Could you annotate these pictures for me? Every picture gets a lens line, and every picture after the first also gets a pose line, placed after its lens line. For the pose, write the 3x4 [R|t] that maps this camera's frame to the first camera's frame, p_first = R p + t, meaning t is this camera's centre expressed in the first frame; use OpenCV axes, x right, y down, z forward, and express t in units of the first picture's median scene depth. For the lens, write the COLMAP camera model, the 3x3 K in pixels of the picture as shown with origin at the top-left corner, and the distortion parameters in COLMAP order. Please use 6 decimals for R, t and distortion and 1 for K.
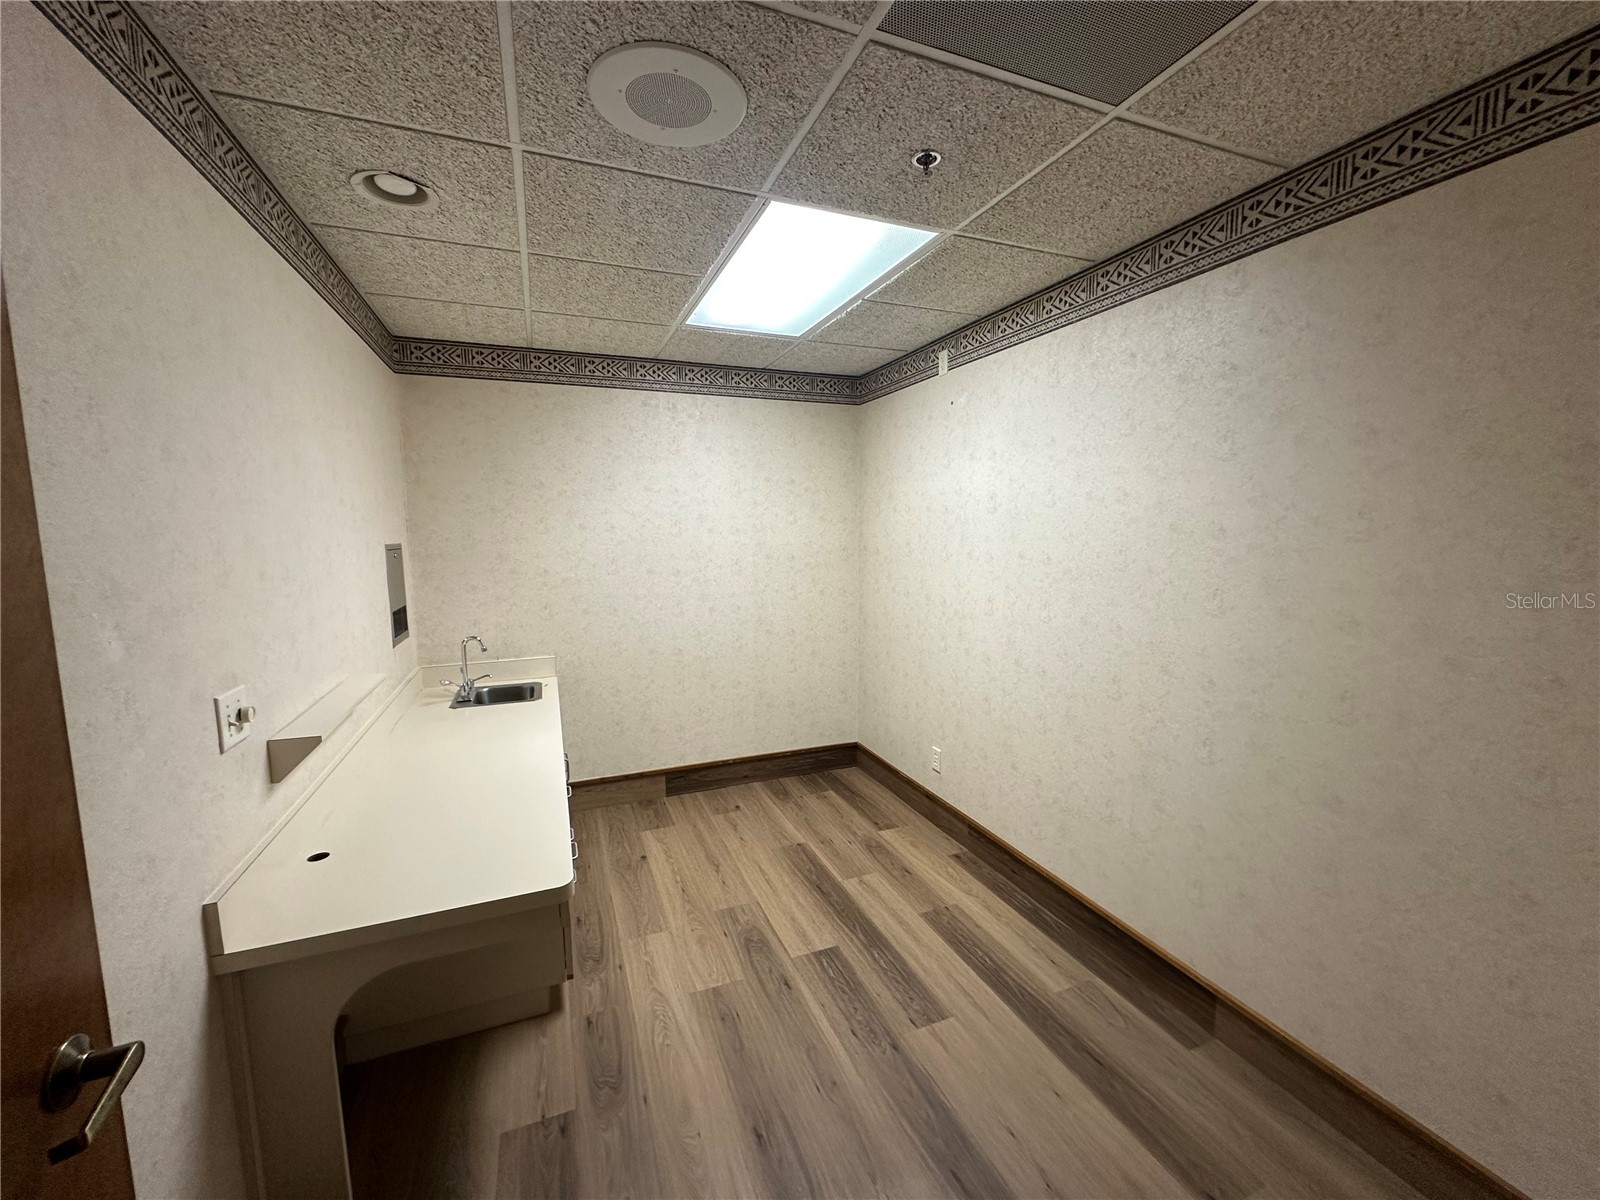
lens RADIAL K [[638.1, 0, 798.0], [0, 638.1, 598.2], [0, 0, 1]] dist [0.001047, 0.000052]
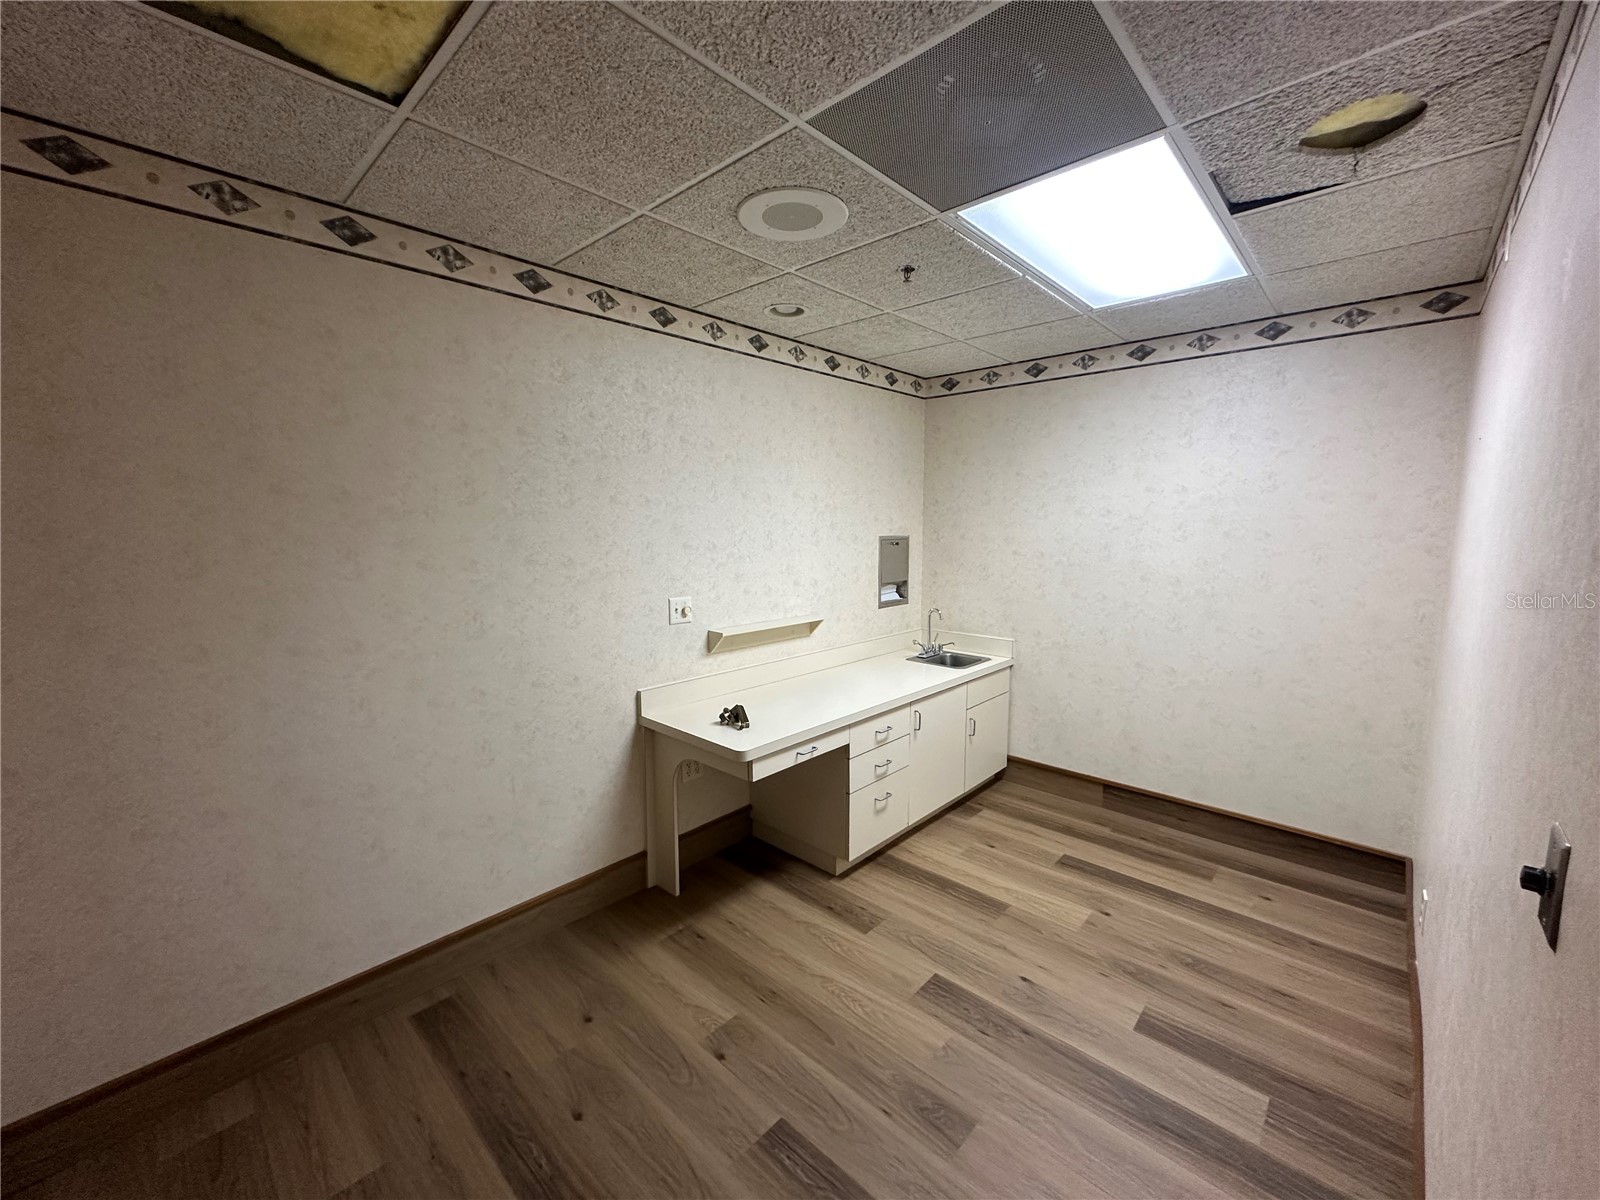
lens RADIAL K [[638.1, 0, 793.4], [0, 638.1, 603.7], [0, 0, 1]] dist [0.001047, 0.000052]
pose [[0.419645, 0.113638, -0.900547, 0.495315], [-0.099794, 0.991894, 0.078662, -0.021675], [0.902186, 0.056858, 0.427584, 0.197334]]
